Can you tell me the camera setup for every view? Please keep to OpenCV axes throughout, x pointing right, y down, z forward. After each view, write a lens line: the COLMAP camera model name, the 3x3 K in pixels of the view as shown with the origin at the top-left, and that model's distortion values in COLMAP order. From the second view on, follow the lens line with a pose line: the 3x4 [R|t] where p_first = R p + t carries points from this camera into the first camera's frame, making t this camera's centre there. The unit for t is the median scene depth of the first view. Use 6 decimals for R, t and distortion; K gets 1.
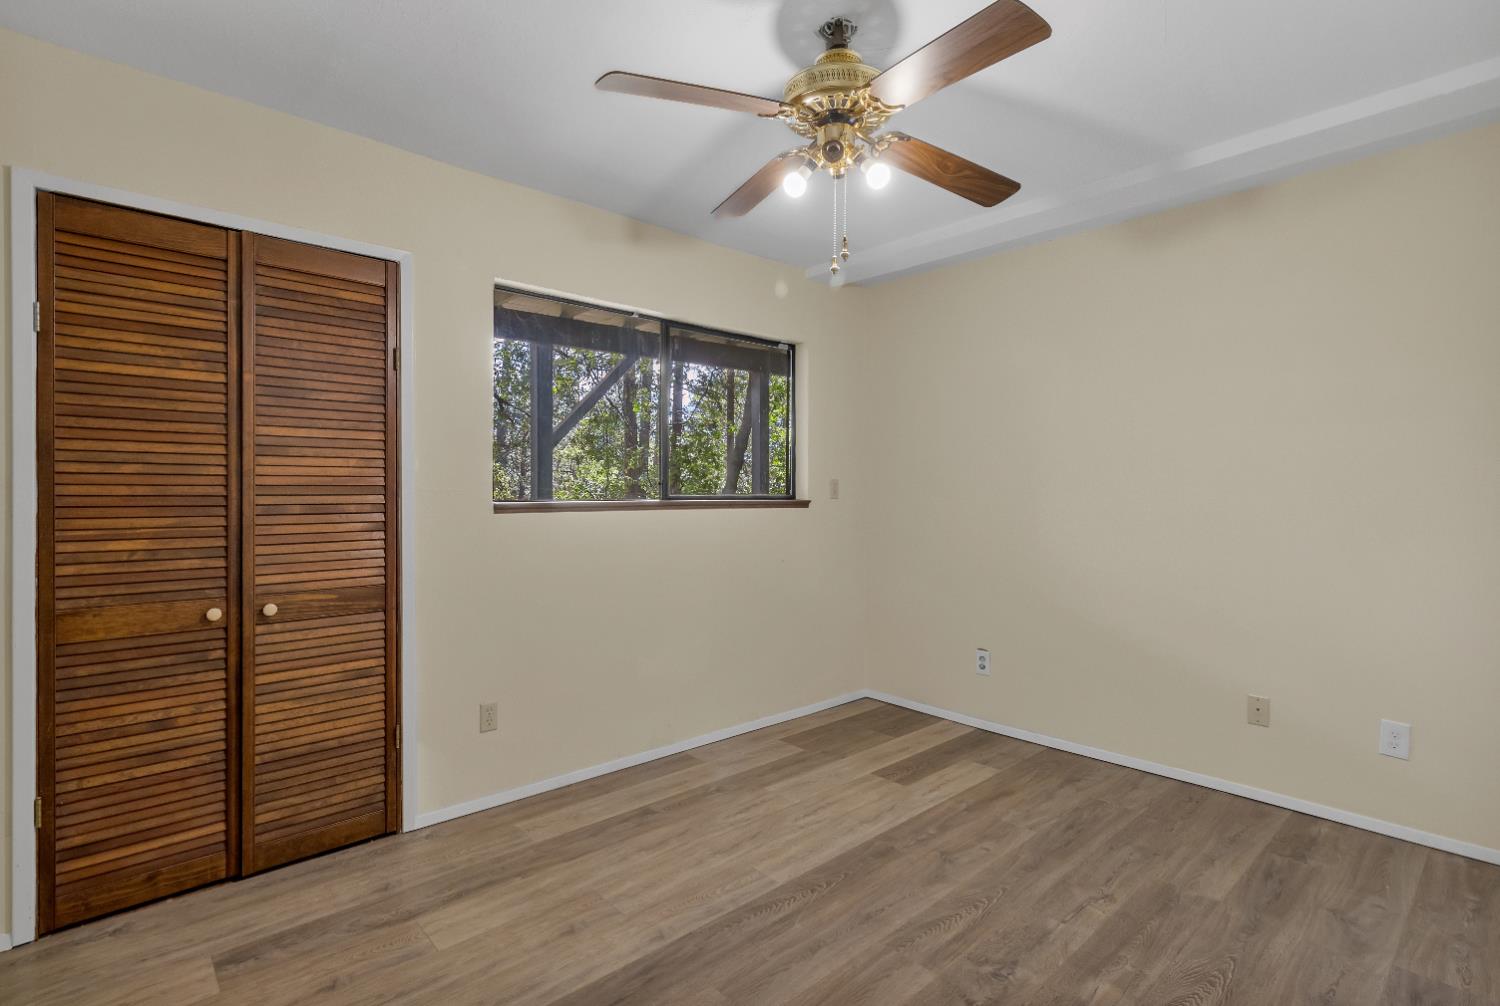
lens RADIAL K [[720.1, 0, 748.0], [0, 720.1, 482.6], [0, 0, 1]] dist [-0.000876, -0.000163]
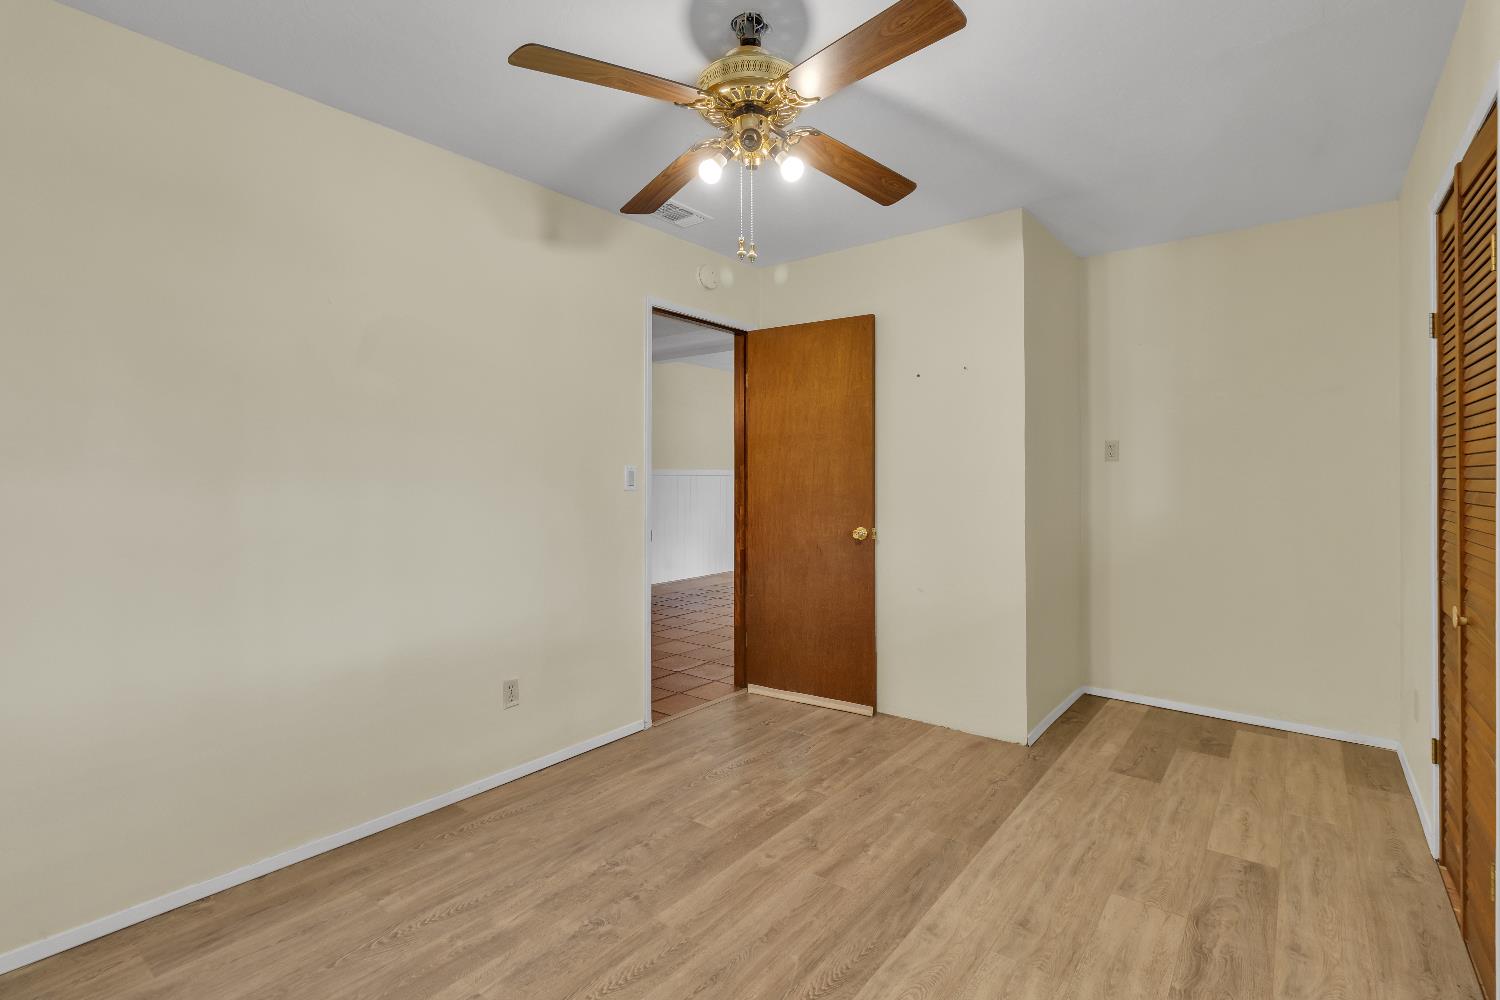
lens RADIAL K [[711.1, 0, 751.1], [0, 711.1, 481.1], [0, 0, 1]] dist [0.000963, -0.000484]
pose [[-0.984969, -0.001582, -0.172726, 0.297072], [-0.001322, 0.999998, -0.001622, 0.034025], [0.172728, -0.001369, -0.984969, 2.009728]]
